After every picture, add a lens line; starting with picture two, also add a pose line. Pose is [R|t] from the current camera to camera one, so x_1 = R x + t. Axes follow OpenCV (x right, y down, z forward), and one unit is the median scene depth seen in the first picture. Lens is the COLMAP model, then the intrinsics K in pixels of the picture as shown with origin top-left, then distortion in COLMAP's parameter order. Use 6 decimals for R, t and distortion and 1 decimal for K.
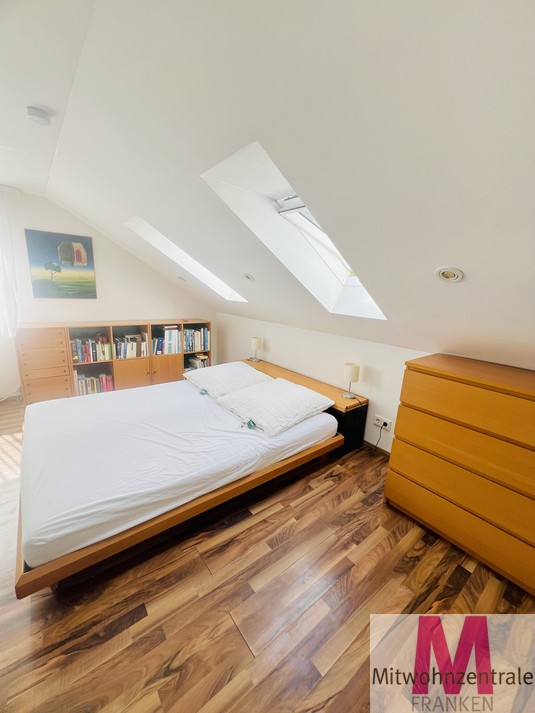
lens RADIAL K [[285.6, 0, 266.7], [0, 285.6, 356.4], [0, 0, 1]] dist [-0.004987, 0.001432]
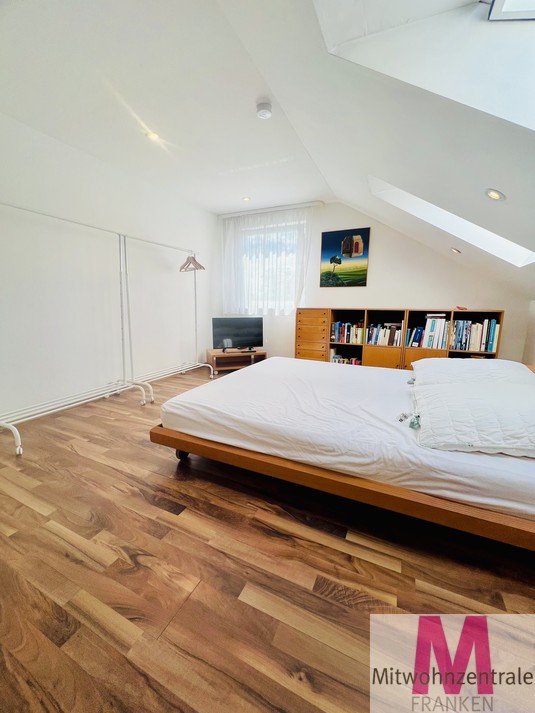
lens RADIAL K [[285.6, 0, 266.3], [0, 285.6, 357.1], [0, 0, 1]] dist [-0.004987, 0.001432]
pose [[0.438872, 0.117687, -0.890809, 0.349554], [-0.193751, 0.980459, 0.034076, 0.149305], [0.877412, 0.157640, 0.453098, 0.435531]]
